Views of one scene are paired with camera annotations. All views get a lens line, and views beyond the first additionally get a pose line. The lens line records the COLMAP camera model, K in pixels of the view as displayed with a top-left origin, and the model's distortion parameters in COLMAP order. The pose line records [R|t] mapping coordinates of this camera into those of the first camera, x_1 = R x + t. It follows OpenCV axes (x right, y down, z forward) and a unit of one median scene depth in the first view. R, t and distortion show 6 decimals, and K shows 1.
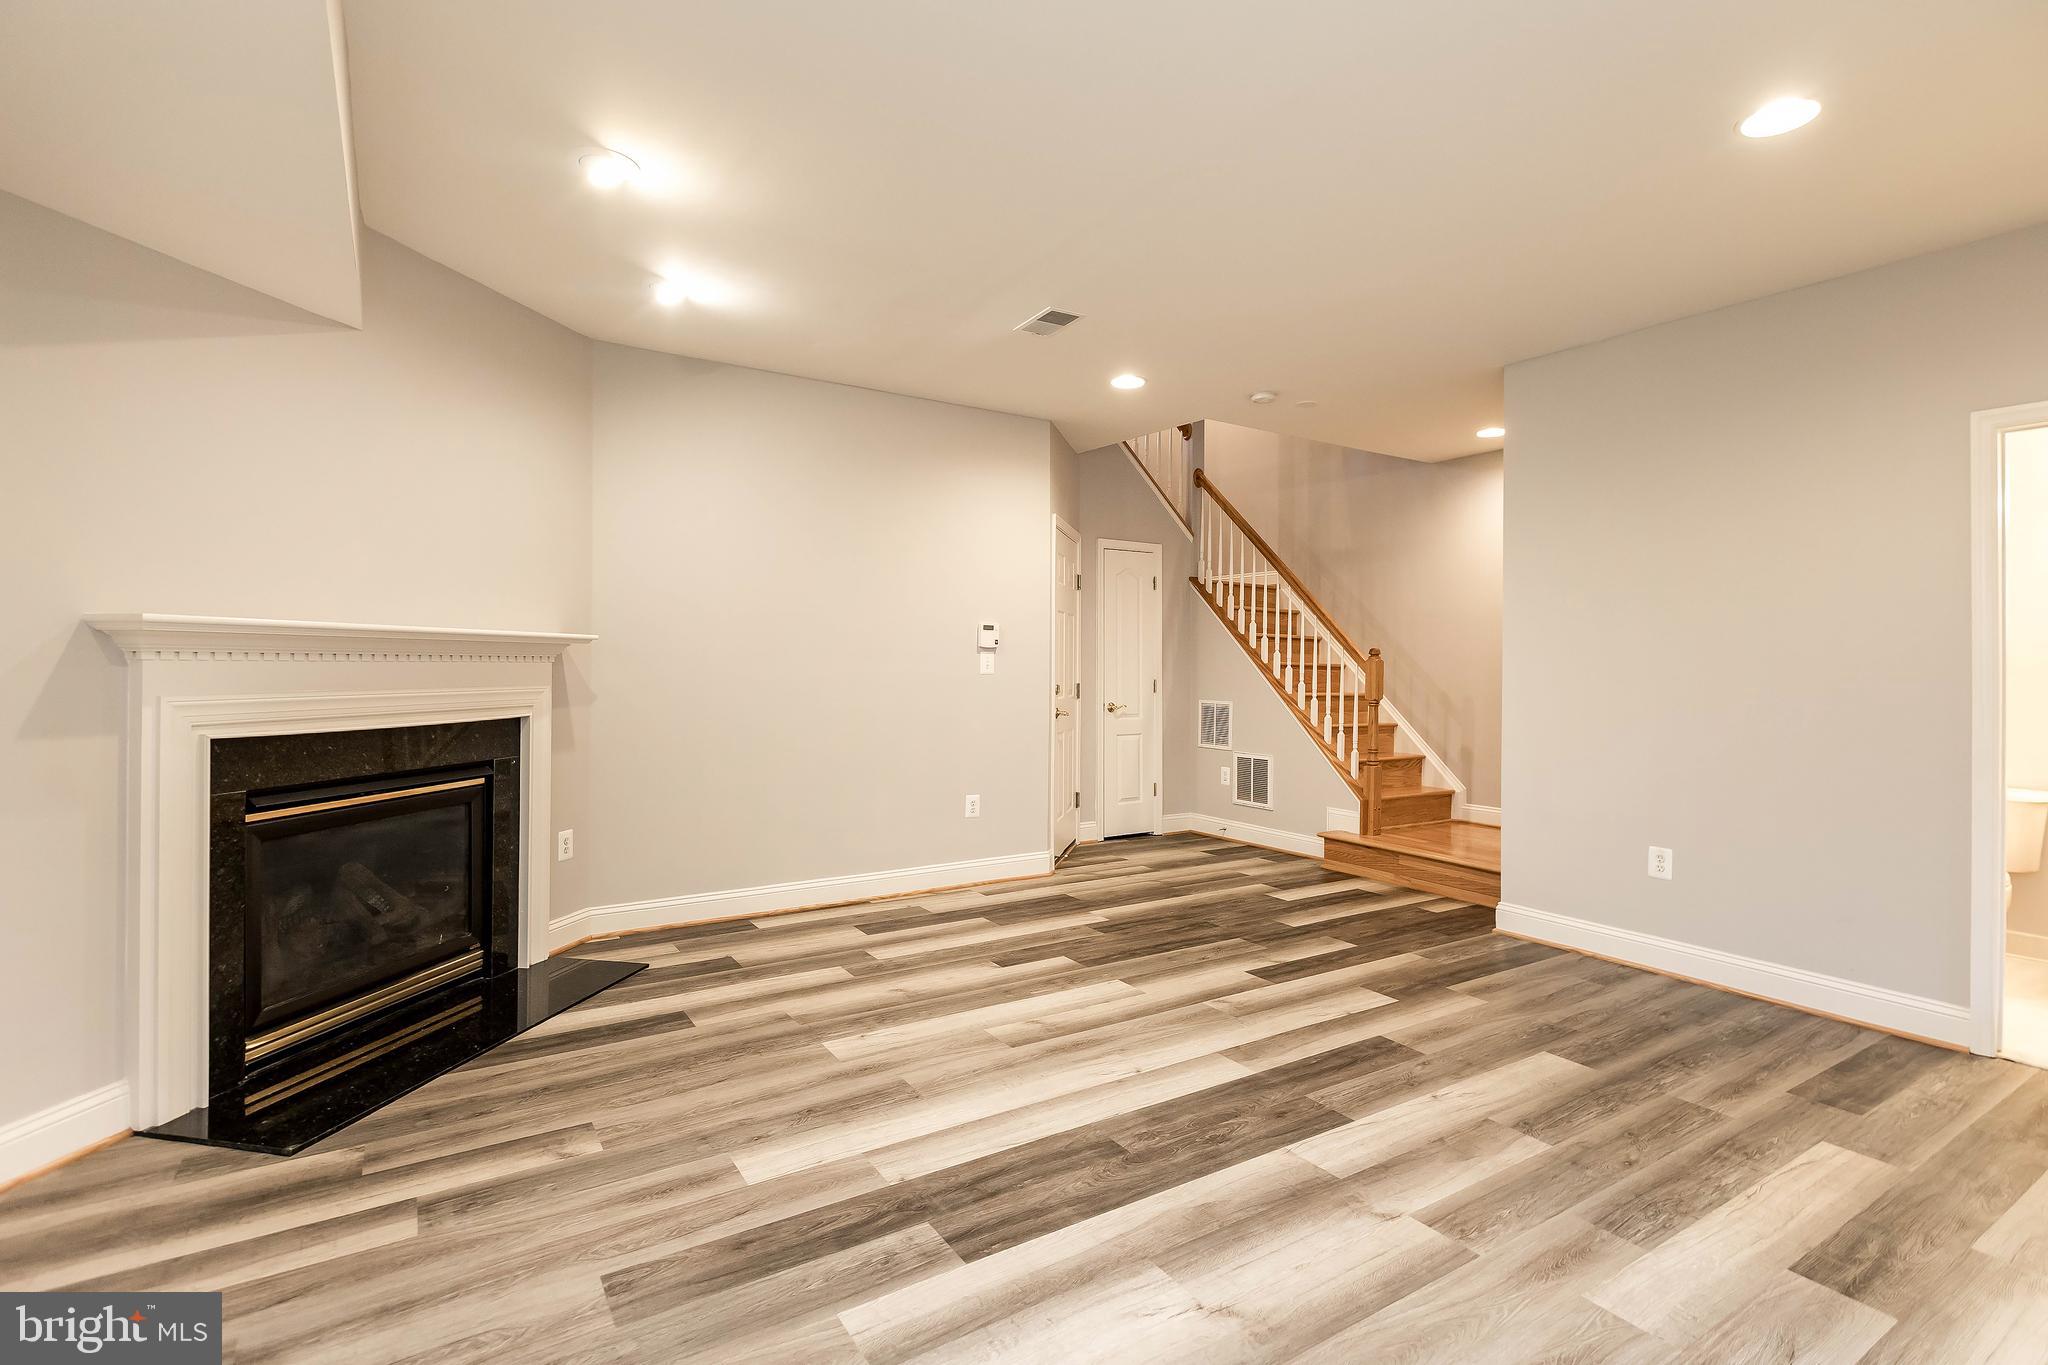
lens RADIAL K [[975.6, 0, 1050.5], [0, 975.6, 662.9], [0, 0, 1]] dist [-0.000867, -0.000219]
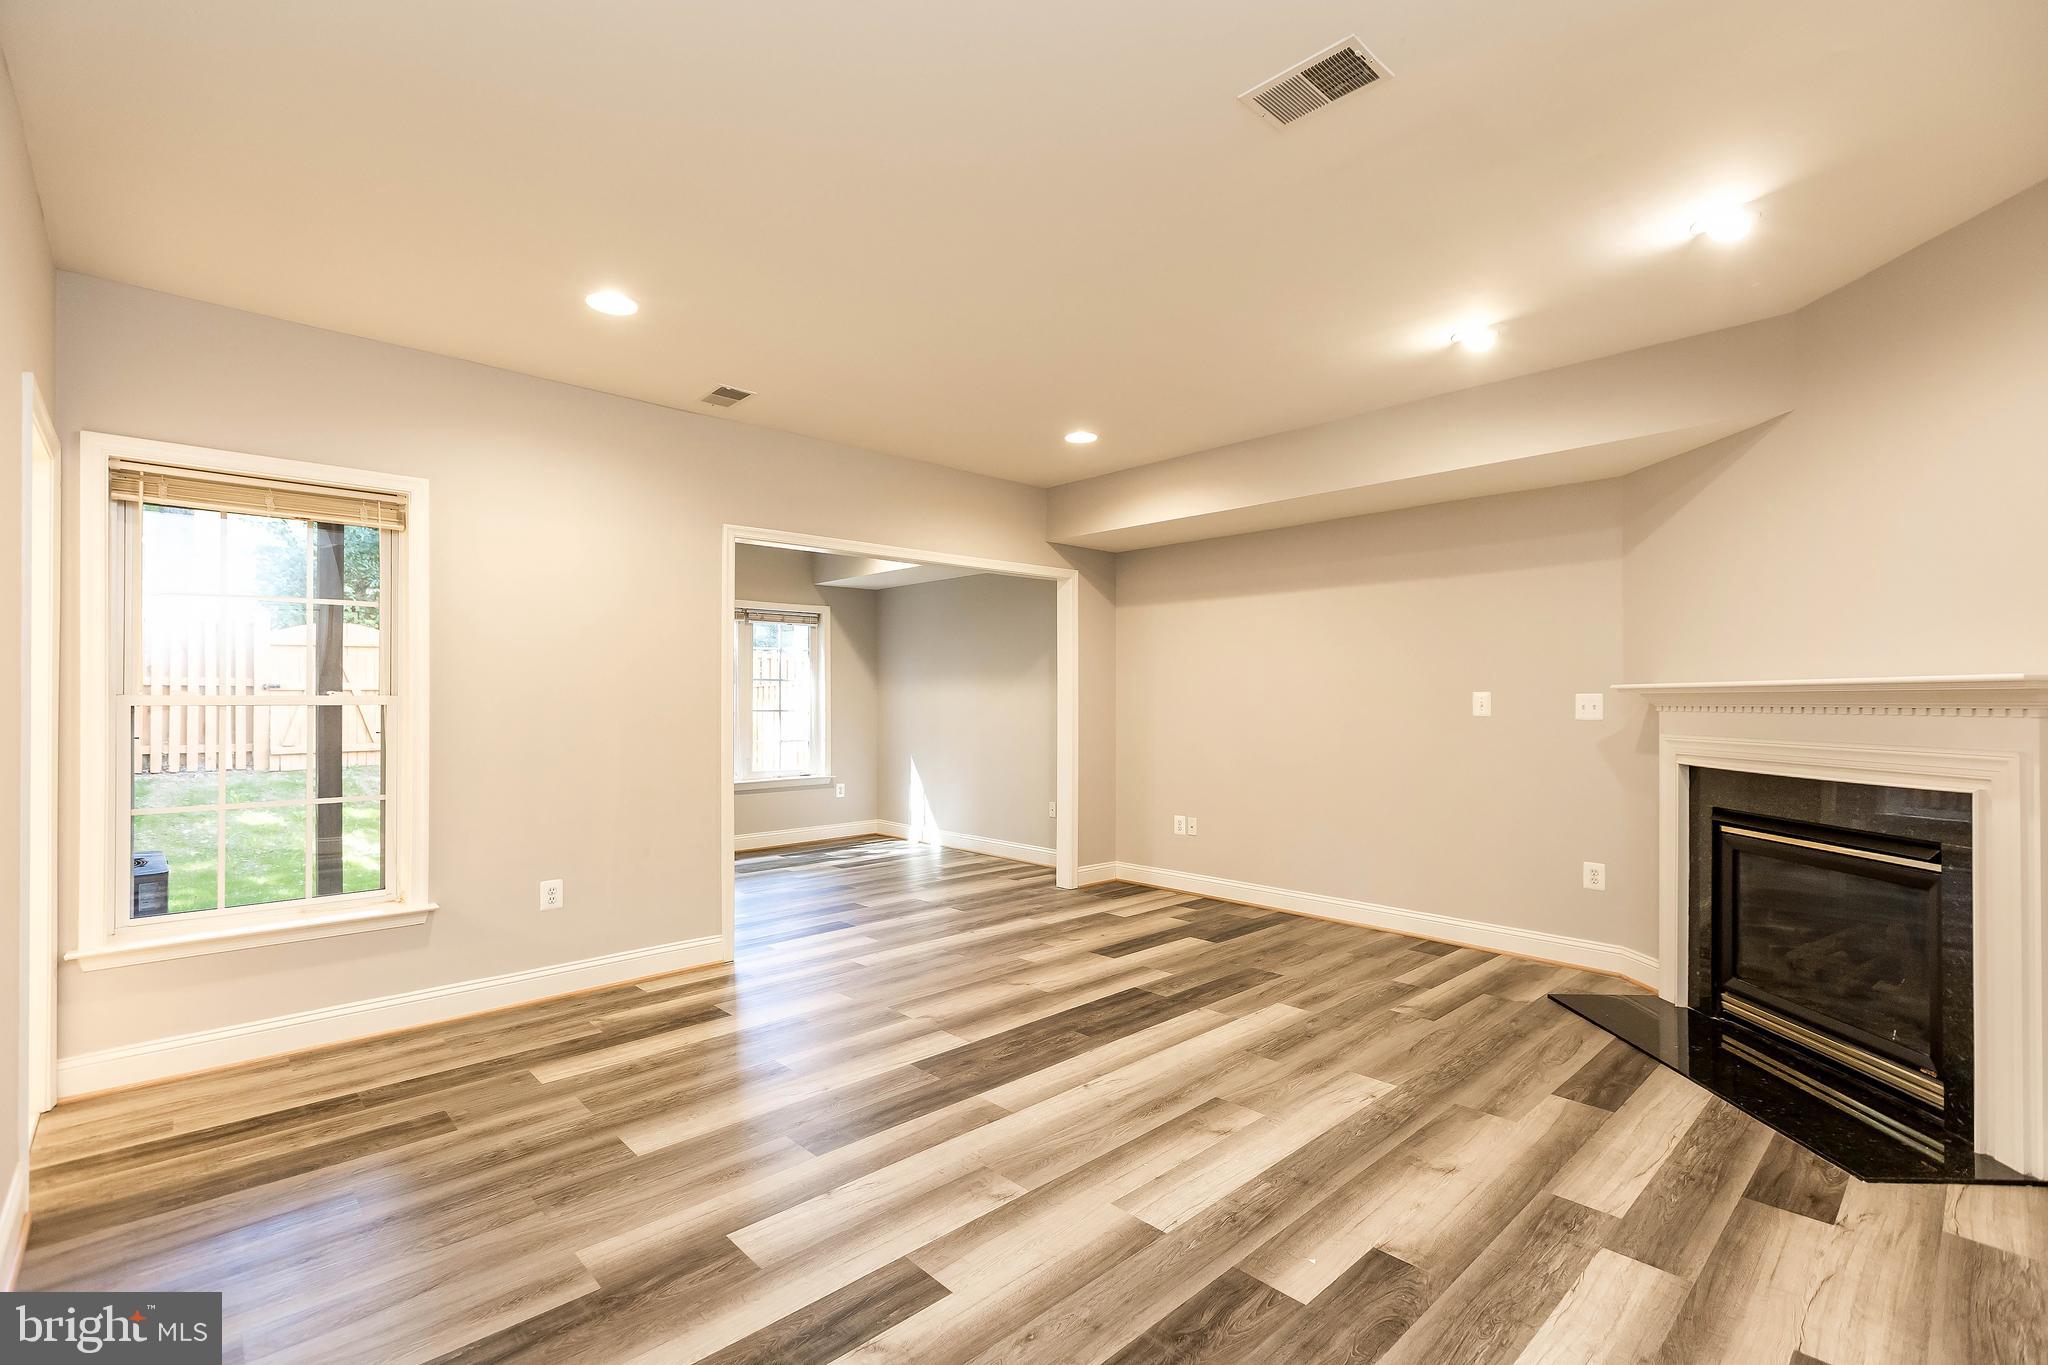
lens RADIAL K [[916.7, 0, 1016.3], [0, 916.7, 692.9], [0, 0, 1]] dist [0.000274, -0.000531]
pose [[-0.989217, -0.009573, -0.146146, 0.283195], [-0.008228, 0.999918, -0.009802, -0.007866], [0.146228, -0.008493, -0.989214, 1.770308]]
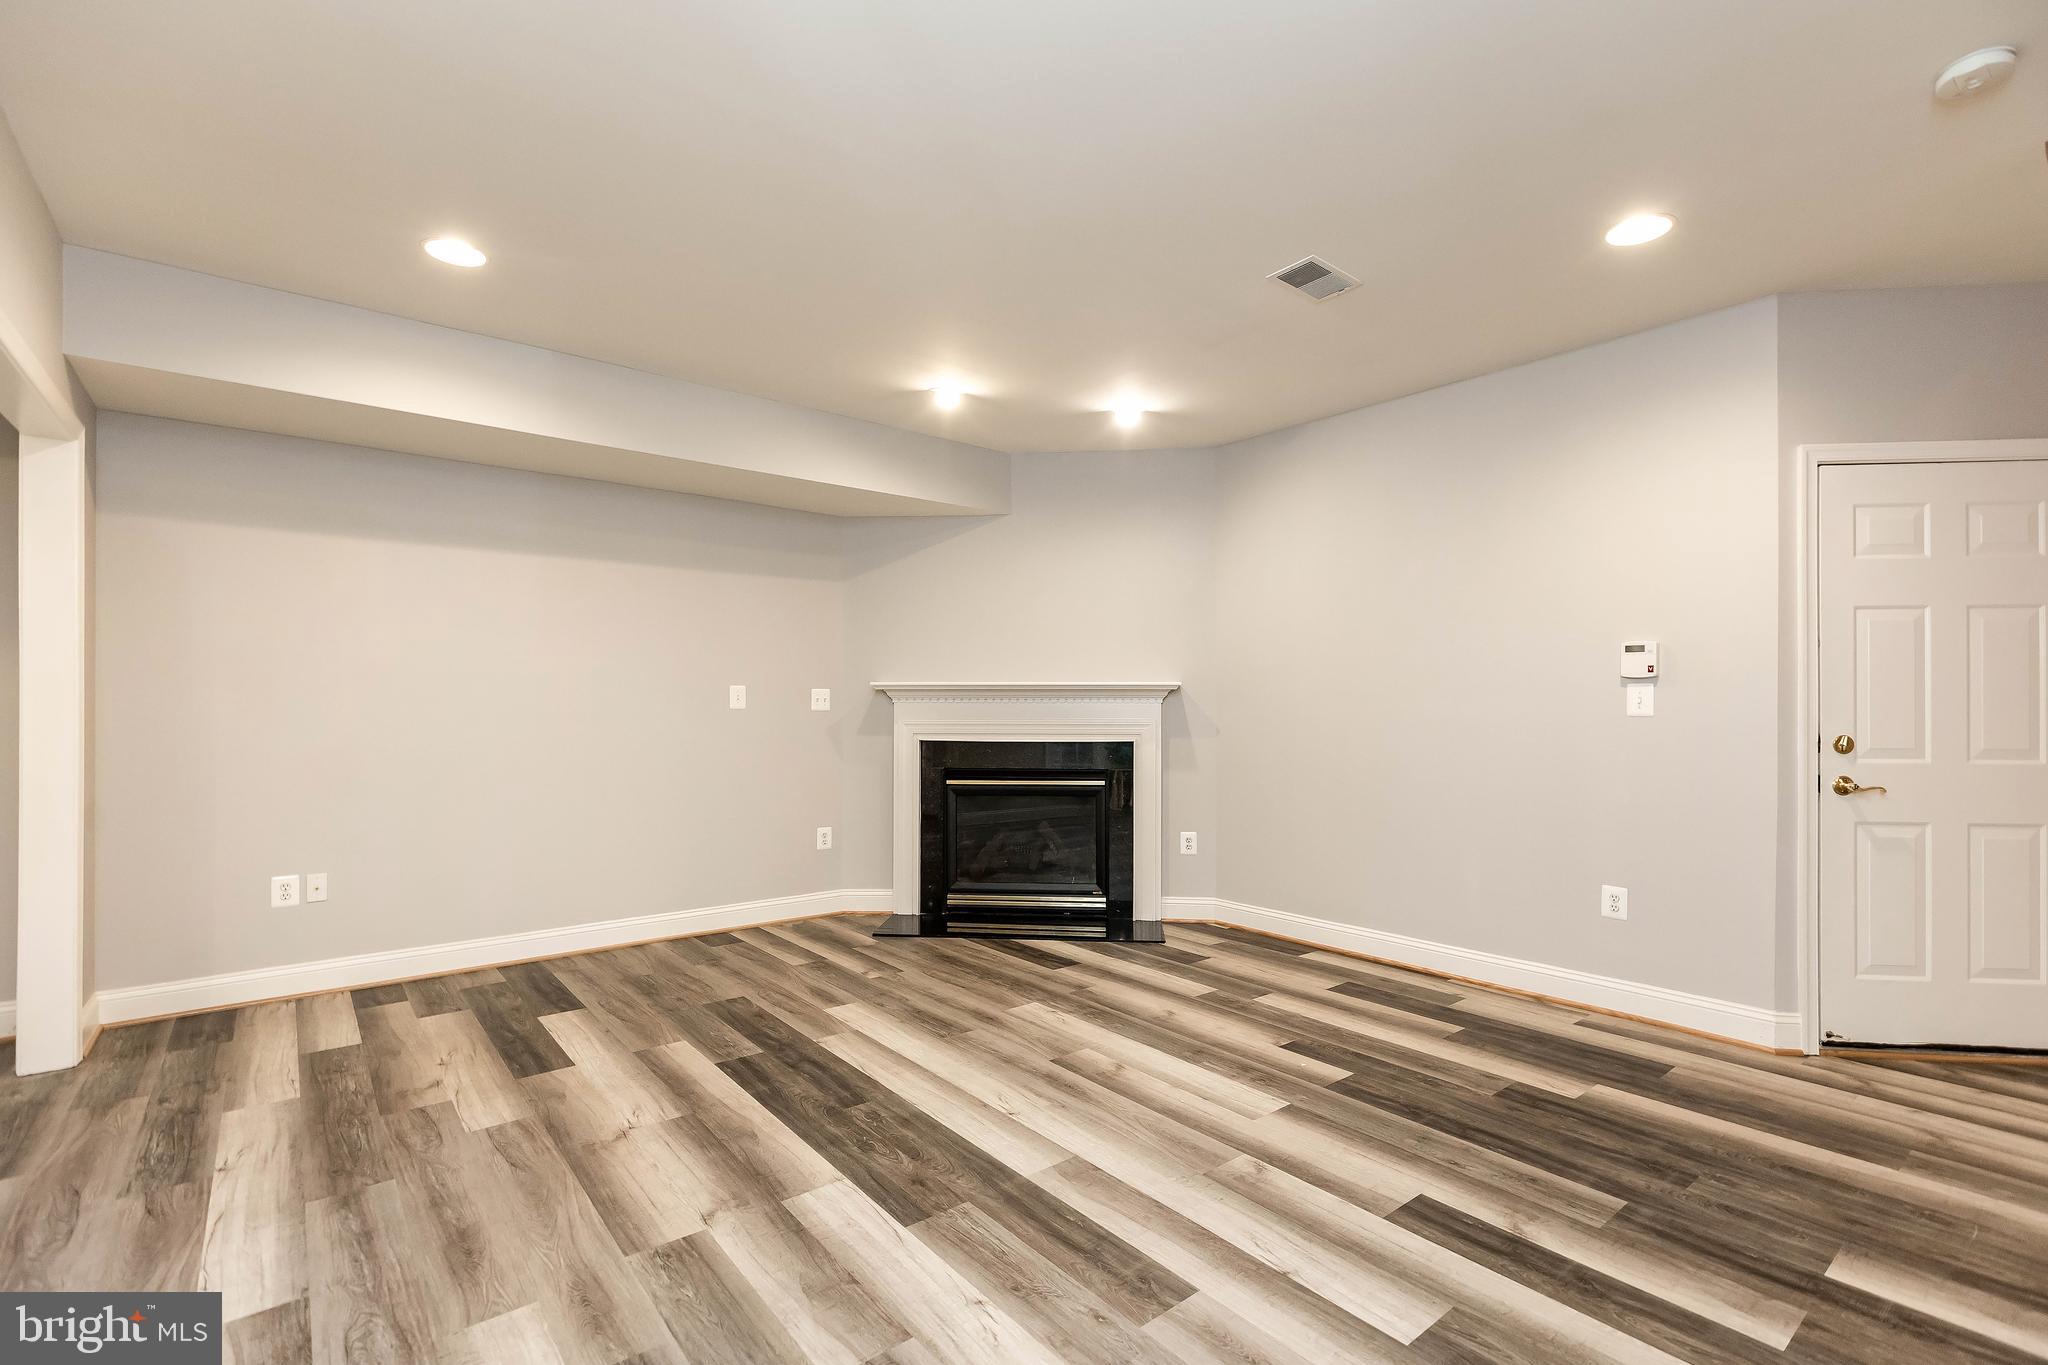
lens RADIAL K [[933.6, 0, 1012.5], [0, 933.6, 701.2], [0, 0, 1]] dist [0.000066, -0.000616]
pose [[0.075291, -0.013366, -0.997072, 0.907728], [-0.000263, 0.999910, -0.013424, 0.016218], [0.997162, 0.001272, 0.075281, 0.822079]]
